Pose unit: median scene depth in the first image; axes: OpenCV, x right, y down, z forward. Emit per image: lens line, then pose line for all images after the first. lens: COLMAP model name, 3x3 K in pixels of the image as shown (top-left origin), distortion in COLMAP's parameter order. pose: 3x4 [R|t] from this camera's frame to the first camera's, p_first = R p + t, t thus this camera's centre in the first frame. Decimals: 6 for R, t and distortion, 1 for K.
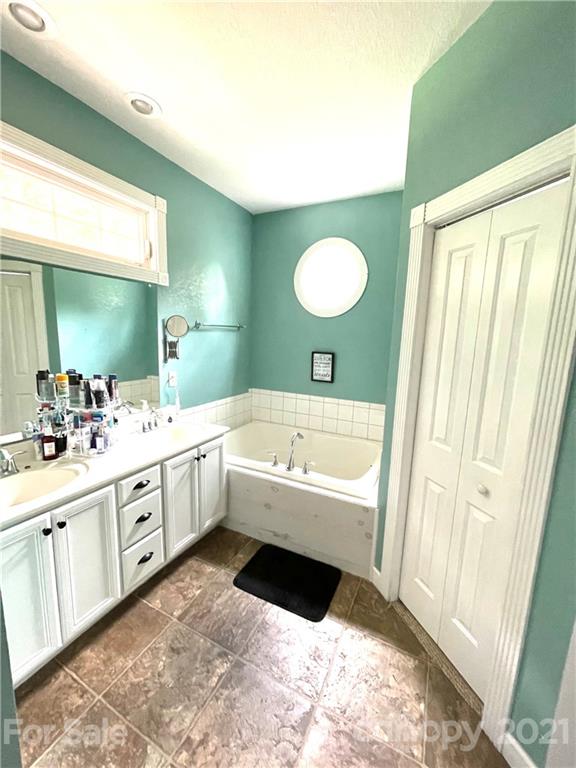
lens RADIAL K [[309.2, 0, 288.9], [0, 309.2, 381.2], [0, 0, 1]] dist [-0.002487, 0.000588]
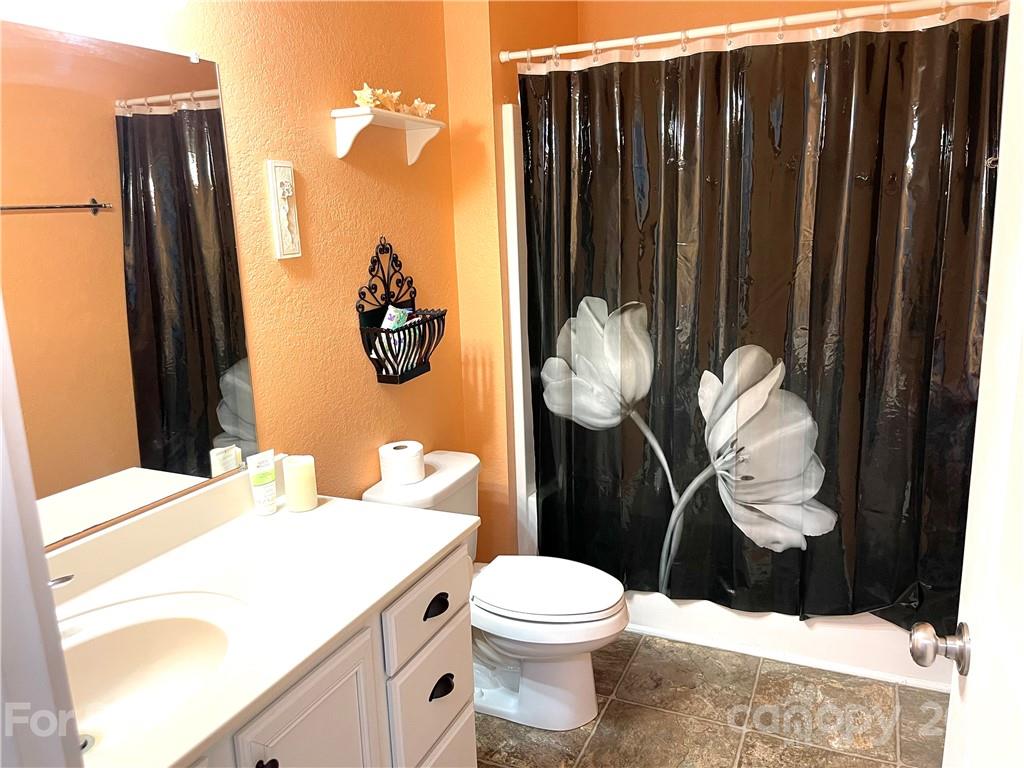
lens RADIAL K [[781.1, 0, 511.9], [0, 781.1, 382.2], [0, 0, 1]] dist [0.008127, 0.003742]
pose [[-0.041103, -0.232283, 0.971779, -1.632523], [0.183217, 0.954357, 0.235868, -0.175023], [-0.982213, 0.187741, 0.003331, 1.047919]]
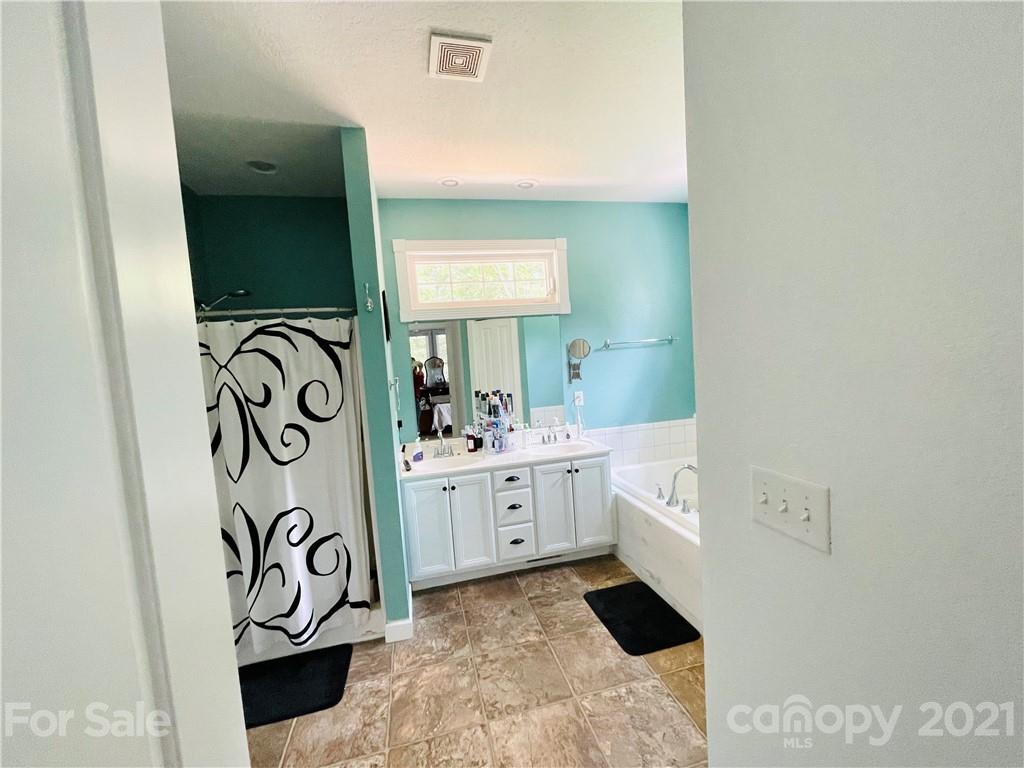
lens RADIAL K [[412.3, 0, 509.4], [0, 412.3, 385.6], [0, 0, 1]] dist [-0.002487, 0.000588]
pose [[0.638525, -0.023582, -0.769239, 0.819987], [-0.026130, 0.998290, -0.052293, 0.040261], [0.769157, 0.053491, 0.636817, -0.106447]]
